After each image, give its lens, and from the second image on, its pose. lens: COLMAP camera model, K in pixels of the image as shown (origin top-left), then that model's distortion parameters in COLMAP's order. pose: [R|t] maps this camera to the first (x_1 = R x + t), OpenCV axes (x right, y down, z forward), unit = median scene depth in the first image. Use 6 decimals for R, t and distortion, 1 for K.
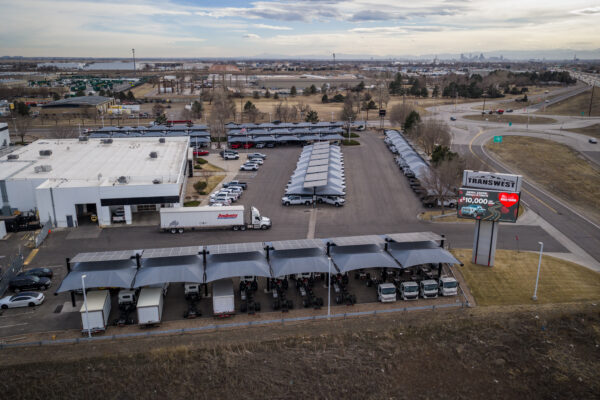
lens RADIAL K [[496.5, 0, 300.0], [0, 496.5, 200.0], [0, 0, 1]] dist [0.013559, -0.018000]
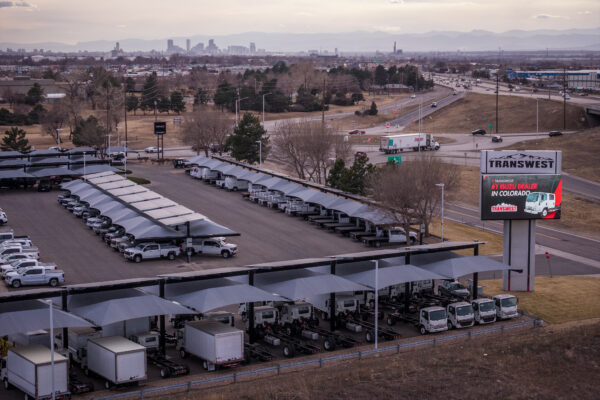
lens RADIAL K [[1213.4, 0, 300.0], [0, 1213.4, 200.0], [0, 0, 1]] dist [-0.310089, 1.994614]
pose [[0.915274, -0.048935, 0.399848, -0.547702], [0.109605, 0.985398, -0.130295, 0.192058], [-0.387633, 0.163081, 0.907273, -0.367998]]
